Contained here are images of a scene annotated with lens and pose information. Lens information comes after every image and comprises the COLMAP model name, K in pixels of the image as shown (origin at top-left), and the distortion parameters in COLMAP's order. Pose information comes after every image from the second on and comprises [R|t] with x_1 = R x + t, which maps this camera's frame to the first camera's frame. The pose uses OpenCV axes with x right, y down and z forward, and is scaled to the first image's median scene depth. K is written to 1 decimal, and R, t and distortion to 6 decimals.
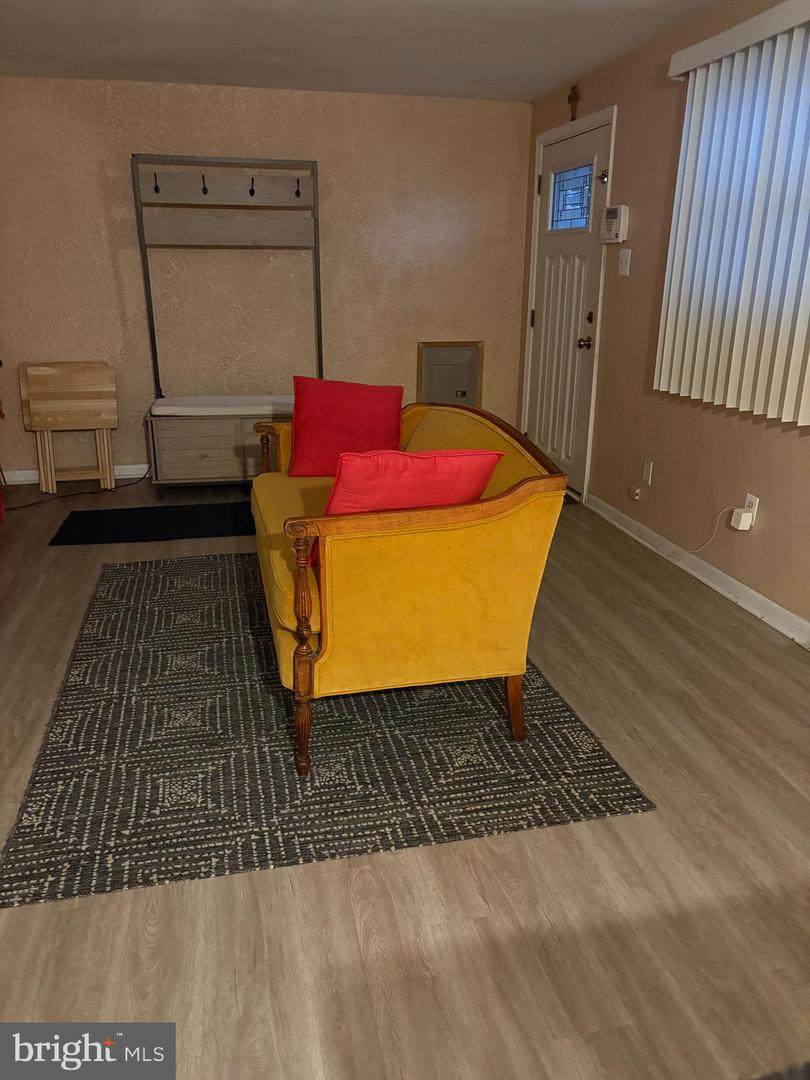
lens RADIAL K [[813.4, 0, 405.0], [0, 813.4, 540.0], [0, 0, 1]] dist [-0.006163, -0.004614]
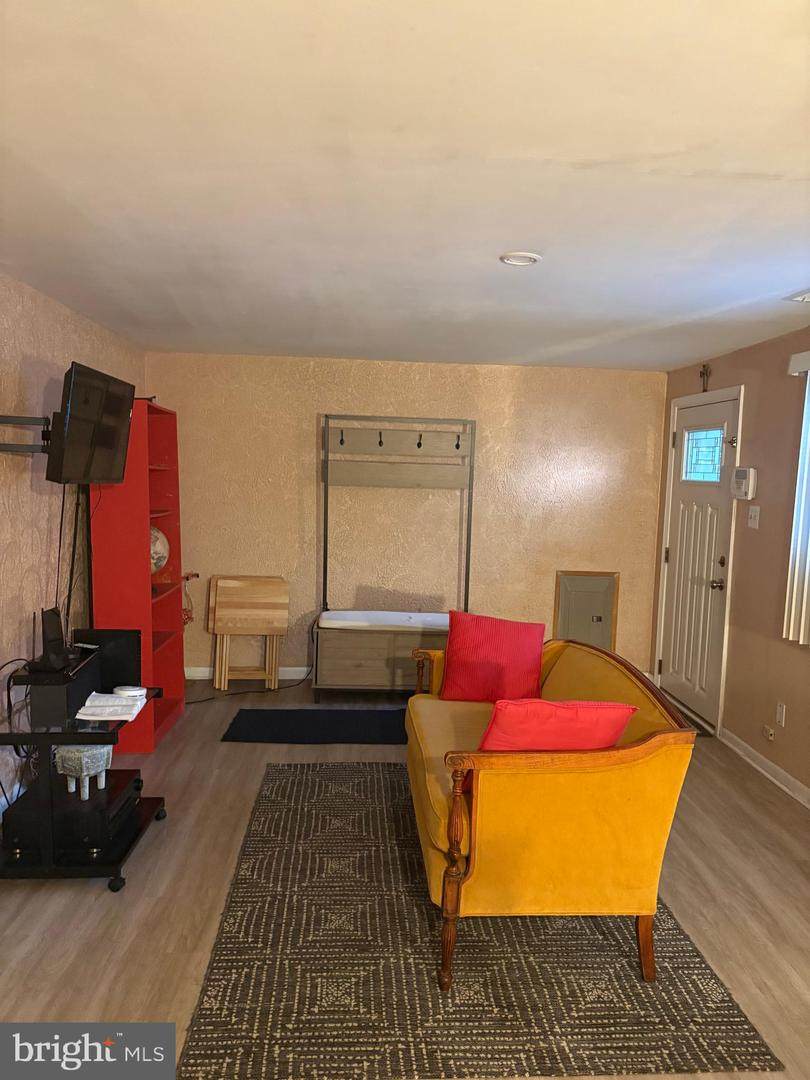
lens RADIAL K [[813.1, 0, 405.0], [0, 813.1, 540.0], [0, 0, 1]] dist [0.002657, -0.011767]
pose [[0.985815, 0.038776, -0.163294, -0.021068], [-0.075864, 0.970828, -0.227459, -0.044018], [0.149710, 0.236620, 0.959999, -0.187821]]
